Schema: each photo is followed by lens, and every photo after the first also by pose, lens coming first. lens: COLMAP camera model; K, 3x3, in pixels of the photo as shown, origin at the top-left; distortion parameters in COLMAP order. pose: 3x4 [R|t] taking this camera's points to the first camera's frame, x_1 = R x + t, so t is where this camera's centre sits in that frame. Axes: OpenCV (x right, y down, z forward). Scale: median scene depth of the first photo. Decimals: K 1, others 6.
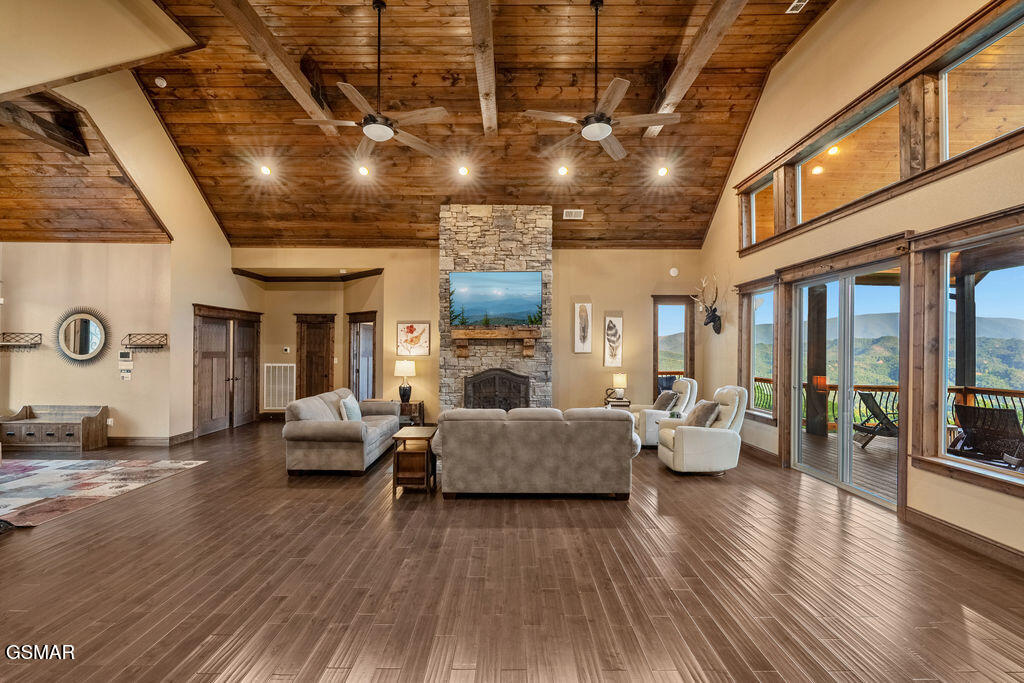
lens RADIAL K [[472.7, 0, 506.7], [0, 472.7, 343.9], [0, 0, 1]] dist [0.003465, 0.002649]
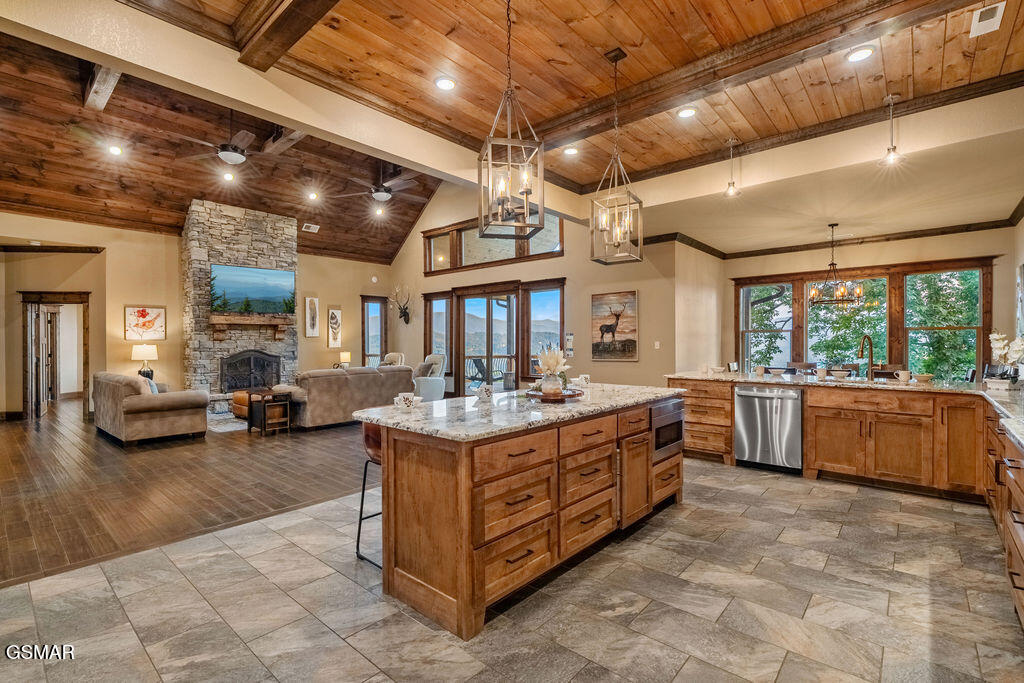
lens RADIAL K [[472.7, 0, 509.2], [0, 472.7, 341.6], [0, 0, 1]] dist [0.003465, 0.002649]
pose [[0.657317, -0.008956, 0.753561, -0.489590], [0.002135, 0.999948, 0.010022, 0.021496], [-0.753611, -0.004979, 0.657301, -0.253258]]
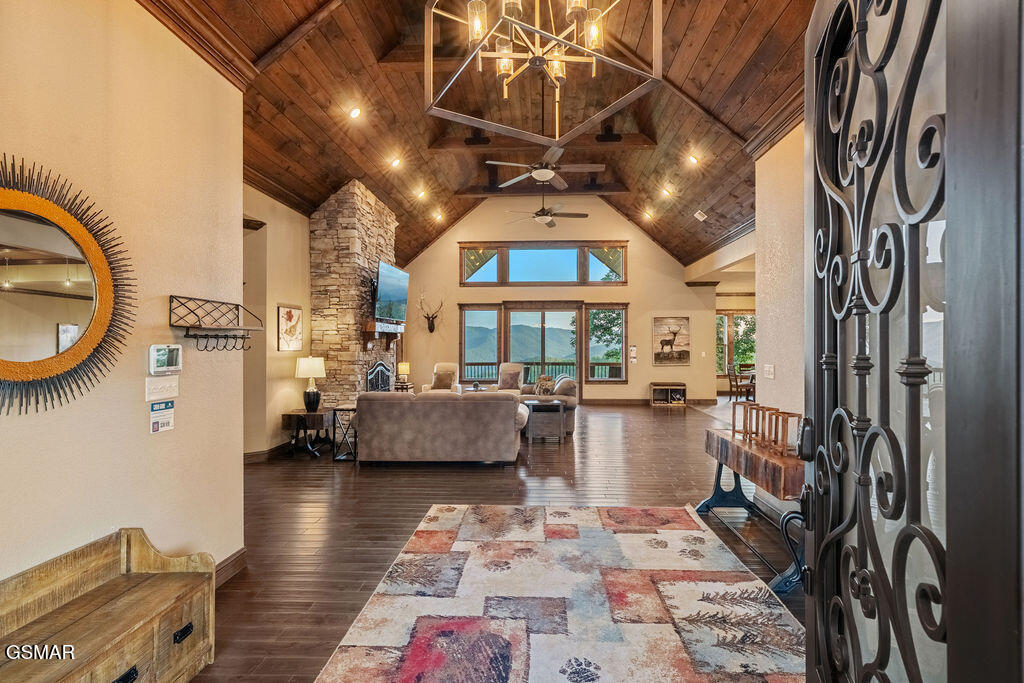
lens RADIAL K [[472.7, 0, 531.2], [0, 472.7, 343.0], [0, 0, 1]] dist [0.003465, 0.002649]
pose [[0.019443, 0.001934, 0.999809, -1.026716], [-0.007707, 0.999969, -0.001785, 0.011258], [-0.999781, -0.007671, 0.019458, 0.663634]]
